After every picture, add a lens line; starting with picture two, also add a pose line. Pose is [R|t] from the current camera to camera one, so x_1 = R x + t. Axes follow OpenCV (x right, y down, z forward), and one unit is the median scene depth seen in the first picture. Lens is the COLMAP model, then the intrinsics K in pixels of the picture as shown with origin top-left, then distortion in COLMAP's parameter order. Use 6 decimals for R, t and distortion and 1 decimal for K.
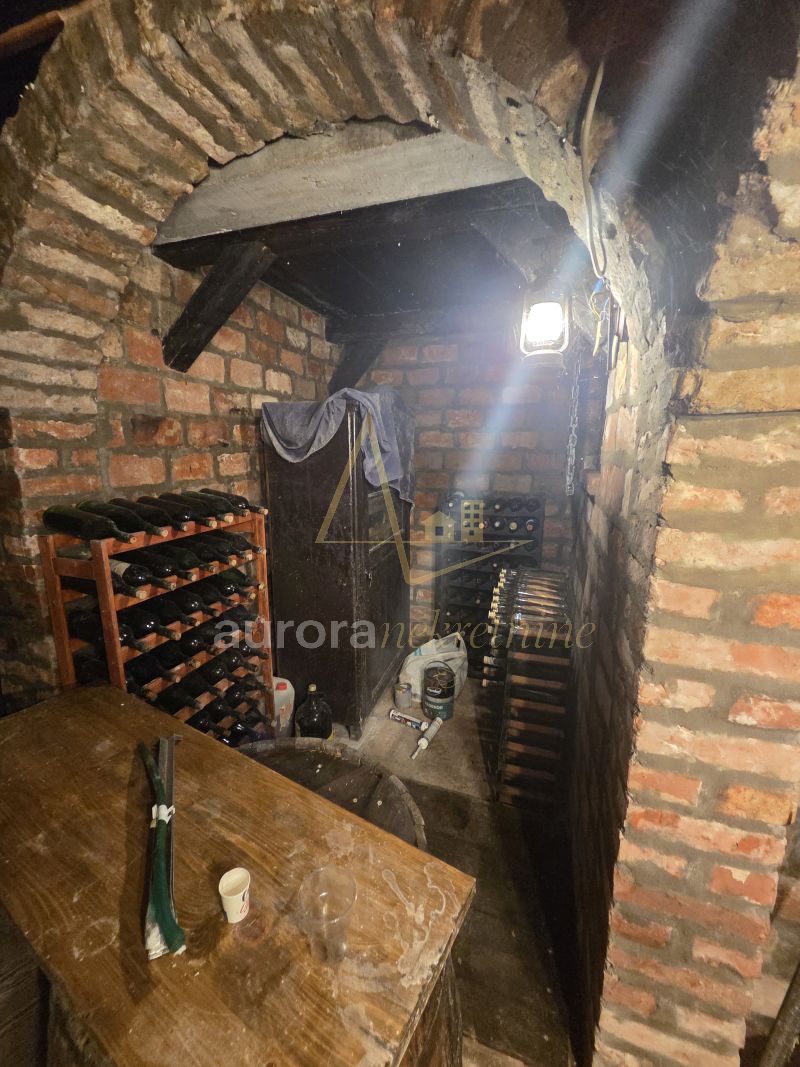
lens RADIAL K [[439.6, 0, 400.9], [0, 439.6, 532.2], [0, 0, 1]] dist [0.003593, 0.000441]
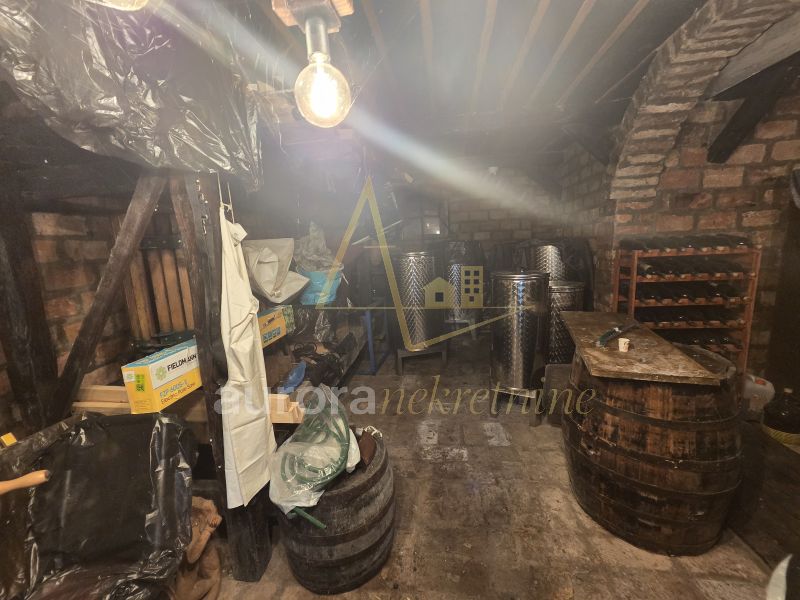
lens RADIAL K [[329.6, 0, 398.1], [0, 329.6, 301.1], [0, 0, 1]] dist [0.003593, 0.000441]
pose [[0.194889, 0.161014, -0.967519, 0.722492], [-0.140742, 0.980816, 0.134877, 0.195919], [0.970675, 0.109884, 0.213811, -0.513308]]
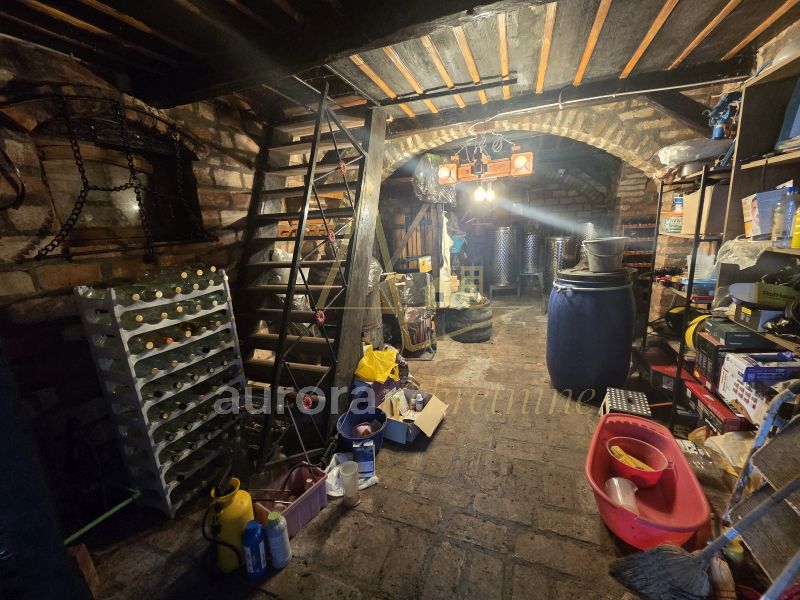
lens RADIAL K [[329.6, 0, 398.1], [0, 329.6, 301.1], [0, 0, 1]] dist [0.003593, 0.000441]
pose [[-0.041276, 0.223310, -0.973873, 2.518551], [-0.134116, 0.964645, 0.226878, 0.271044], [0.990106, 0.139976, -0.009867, -1.013136]]
